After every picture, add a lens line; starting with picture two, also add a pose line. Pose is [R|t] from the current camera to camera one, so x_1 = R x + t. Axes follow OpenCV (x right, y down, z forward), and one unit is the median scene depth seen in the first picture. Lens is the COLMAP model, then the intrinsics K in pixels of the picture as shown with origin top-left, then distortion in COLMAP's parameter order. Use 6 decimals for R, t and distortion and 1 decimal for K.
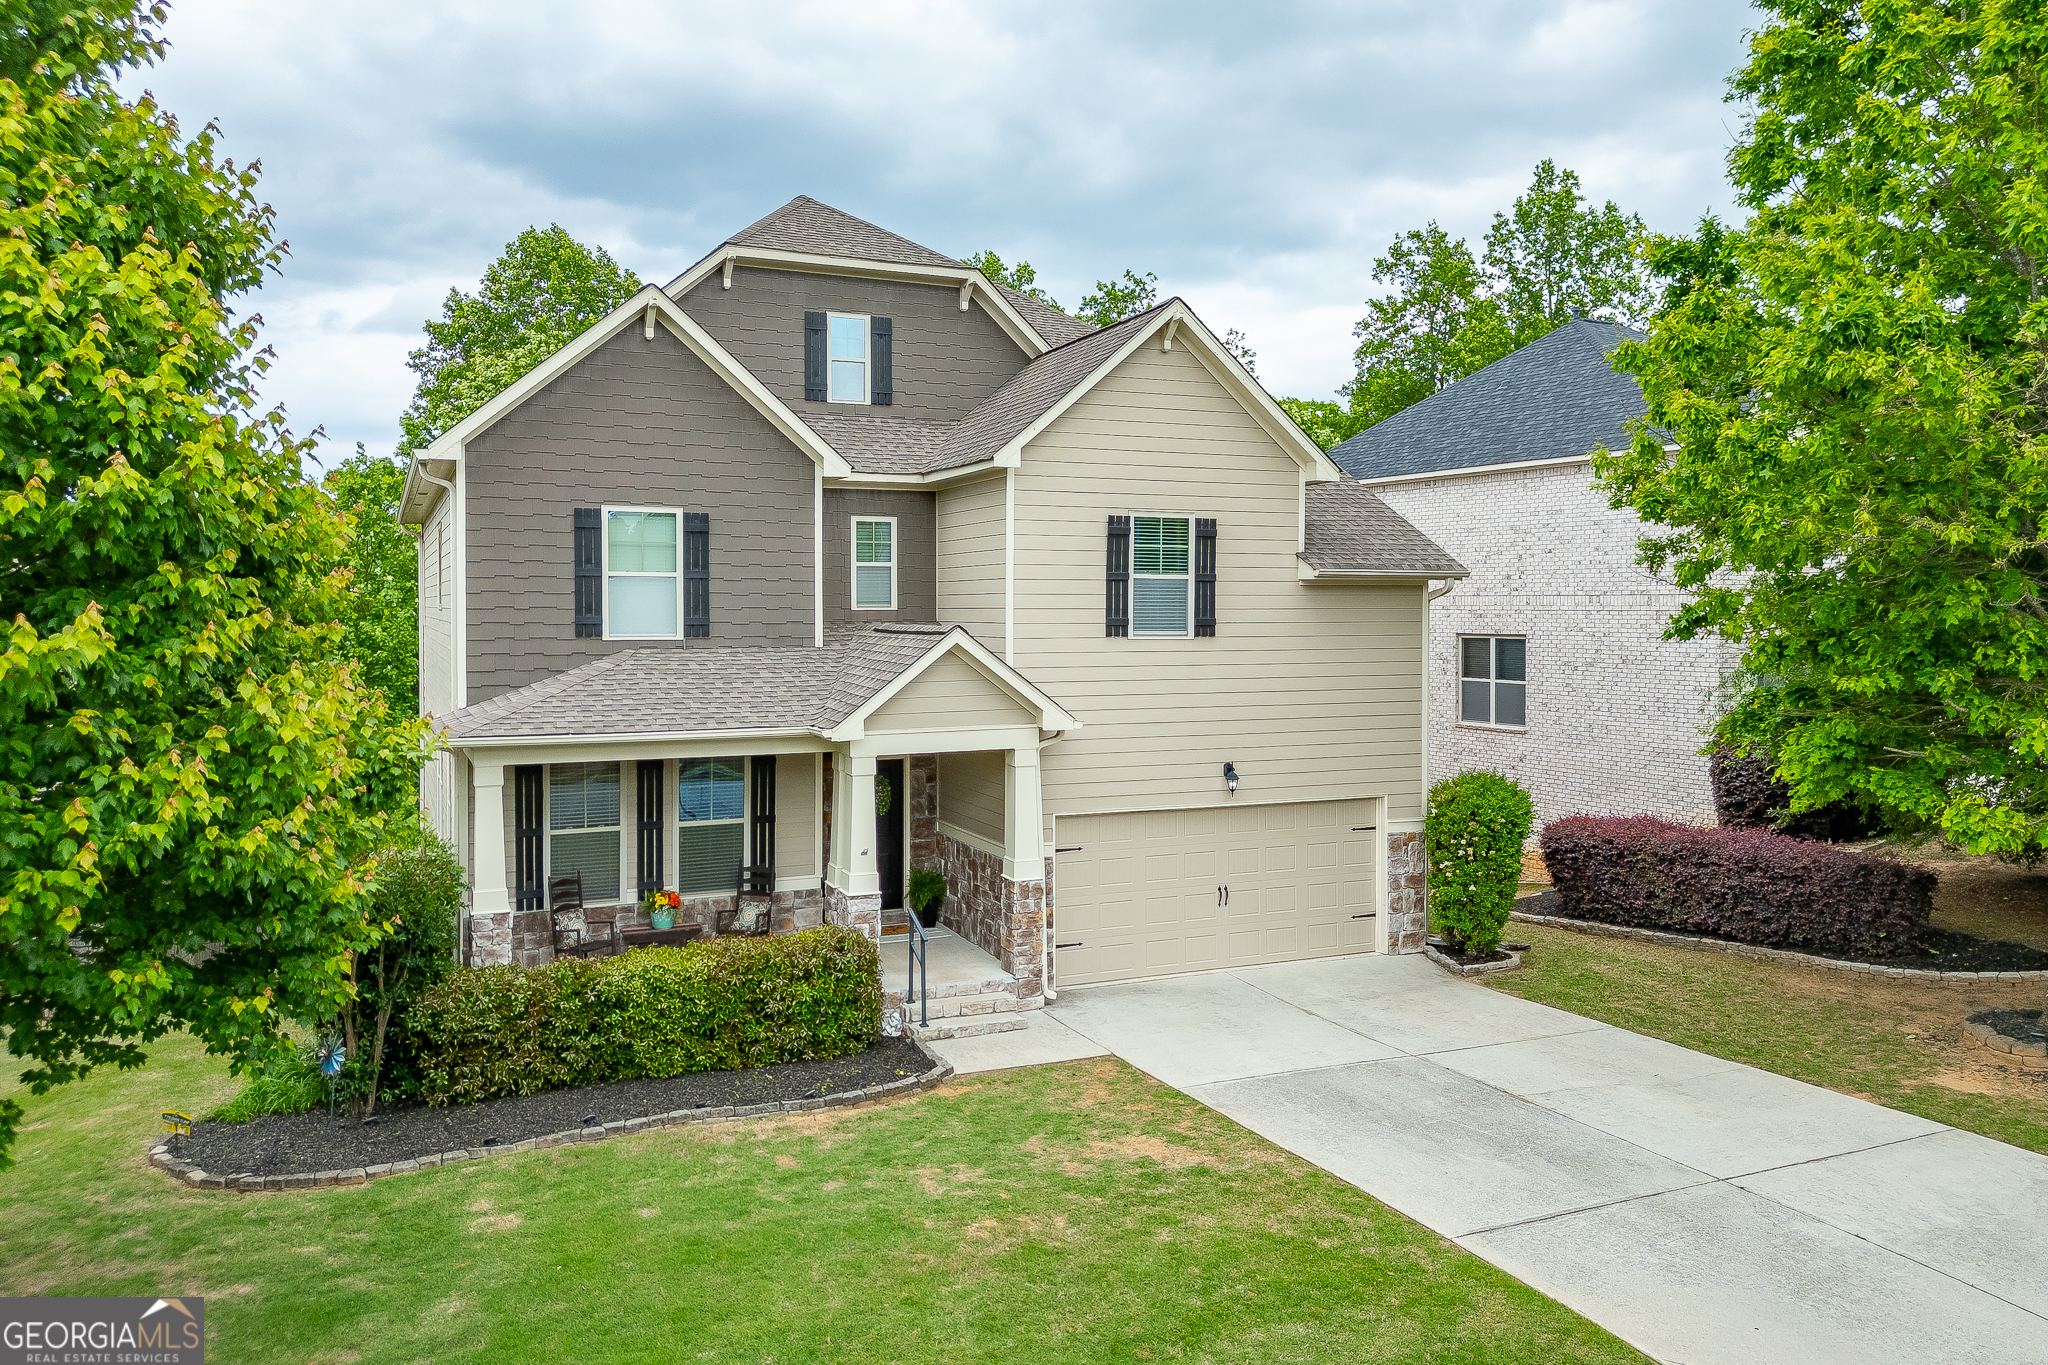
lens RADIAL K [[1464.8, 0, 1019.1], [0, 1464.8, 634.5], [0, 0, 1]] dist [0.080096, -0.077874]
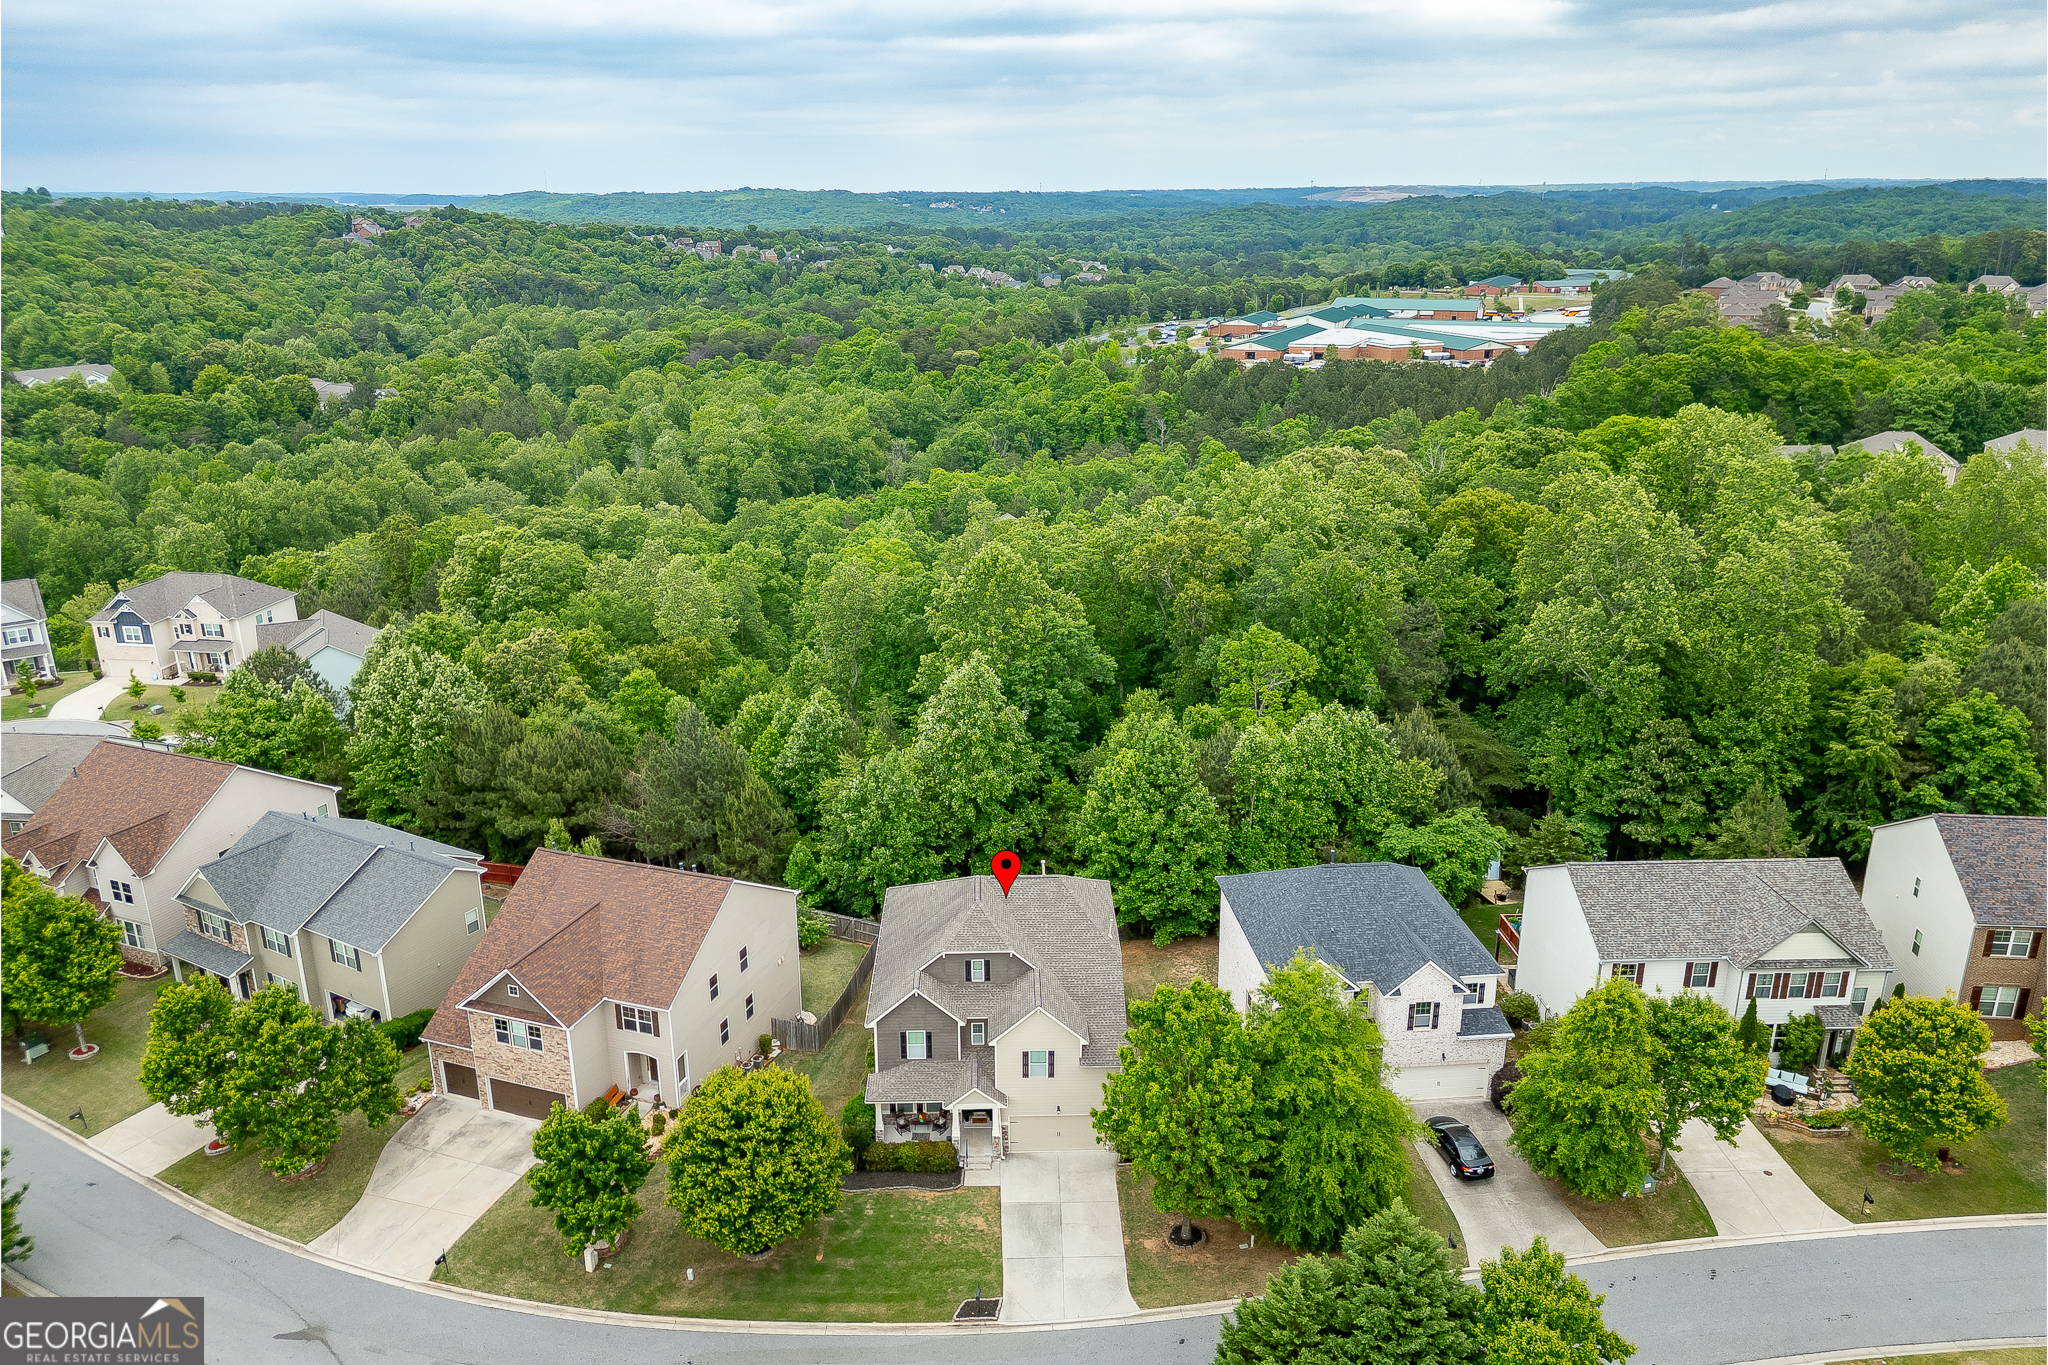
lens RADIAL K [[1442.6, 0, 1017.7], [0, 1442.6, 683.0], [0, 0, 1]] dist [0.085341, -0.087540]
pose [[0.922724, 0.114417, -0.368089, 1.408329], [0.002756, 0.952947, 0.303125, -2.267604], [0.385452, -0.280715, 0.878991, -2.219309]]
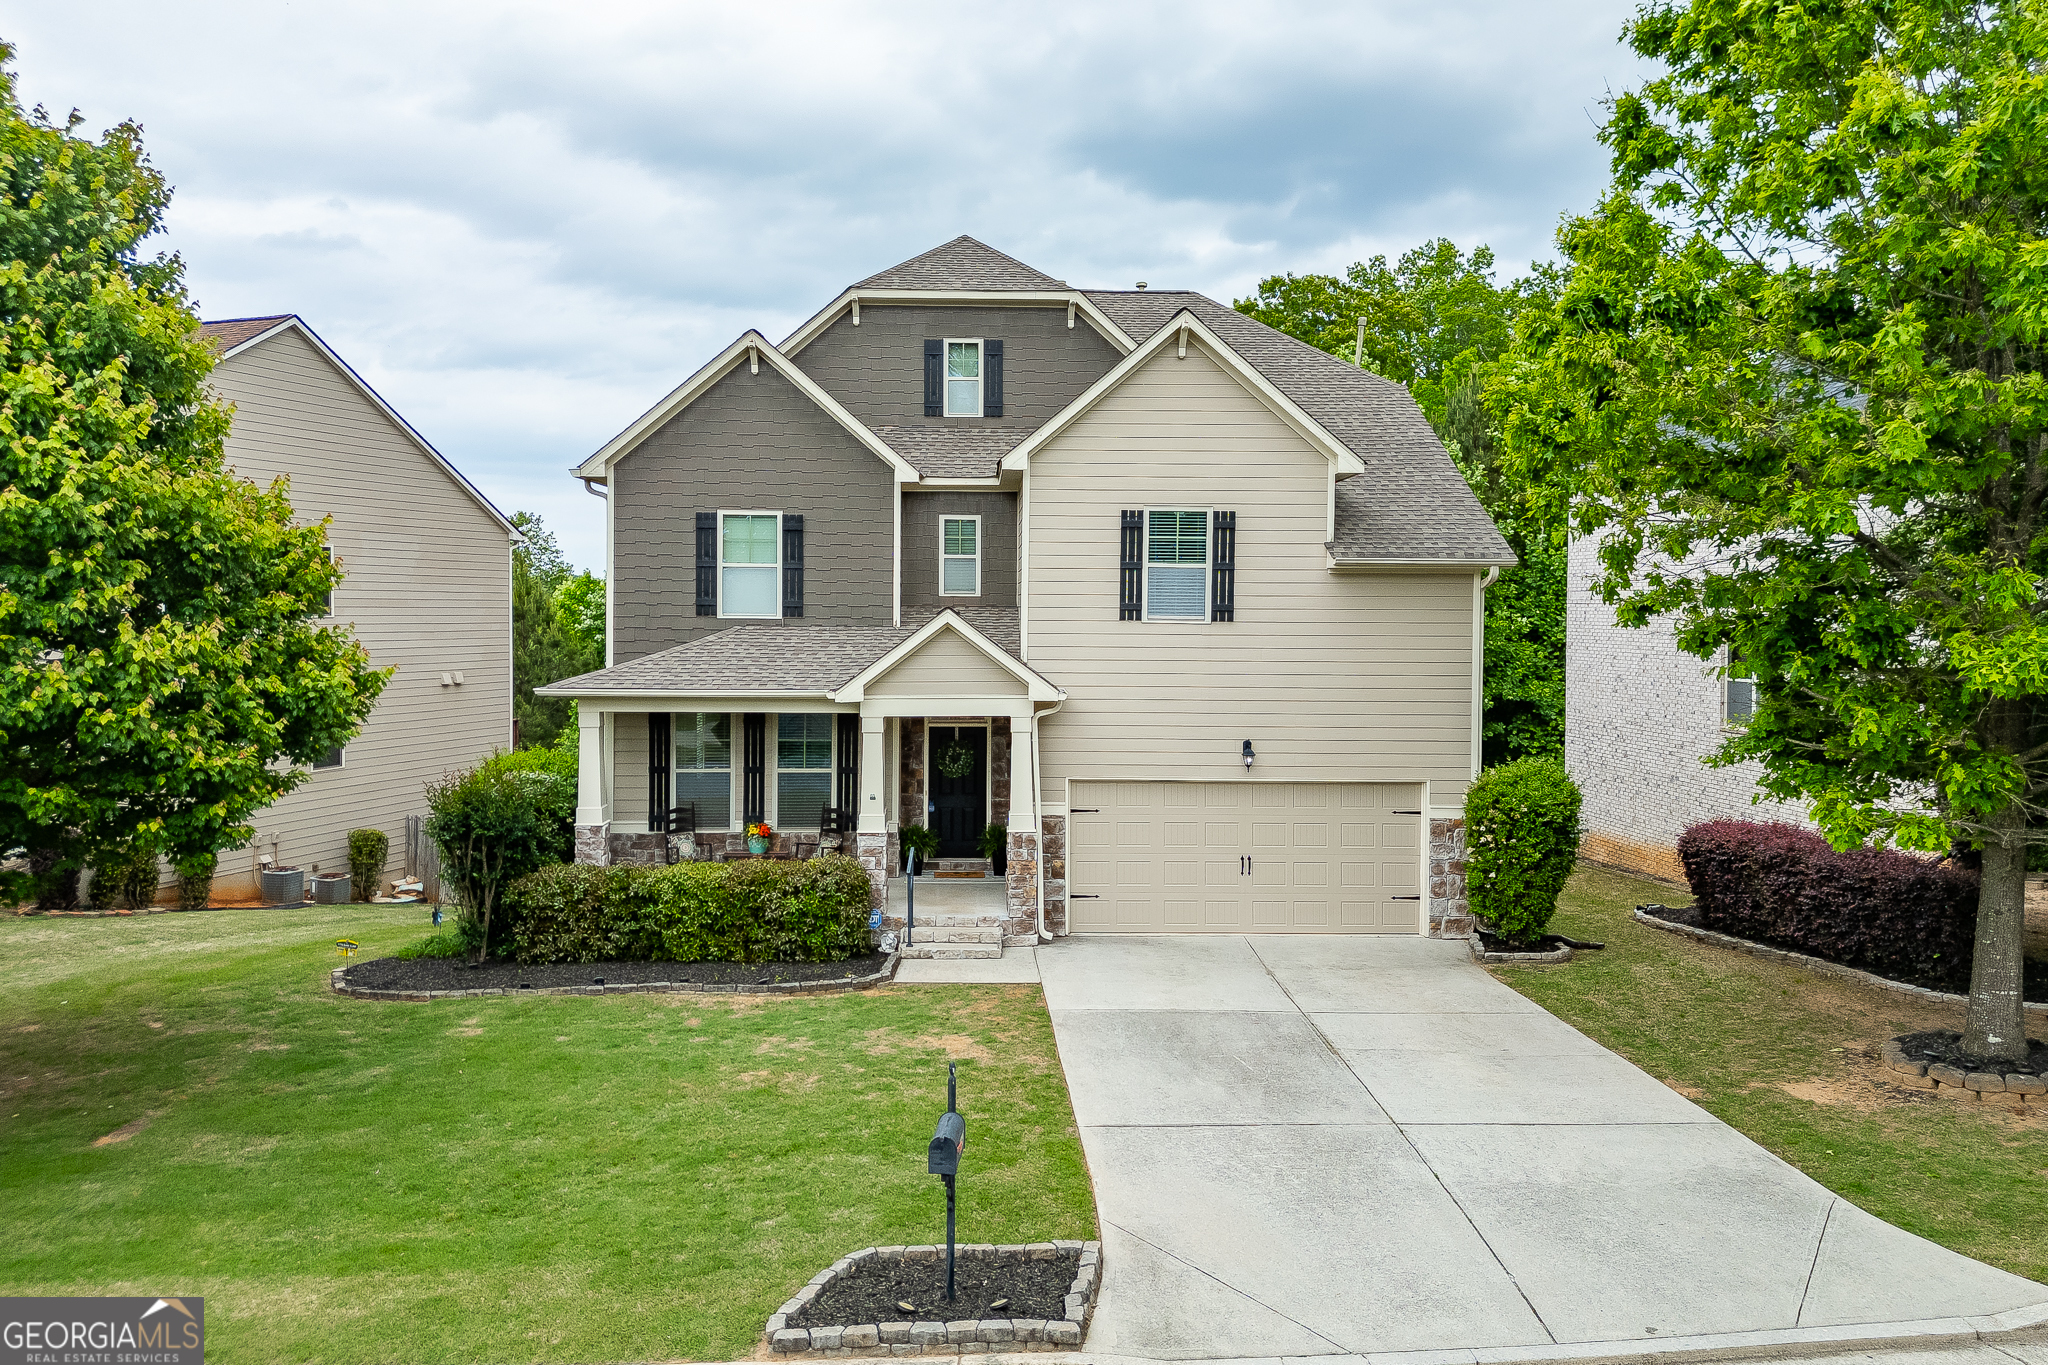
lens RADIAL K [[1477.4, 0, 1015.9], [0, 1477.4, 629.3], [0, 0, 1]] dist [0.090927, -0.101454]
pose [[0.927145, 0.011424, -0.374528, 0.414864], [-0.013129, 0.999912, -0.002002, 0.012168], [0.374472, 0.006773, 0.927214, -0.063806]]
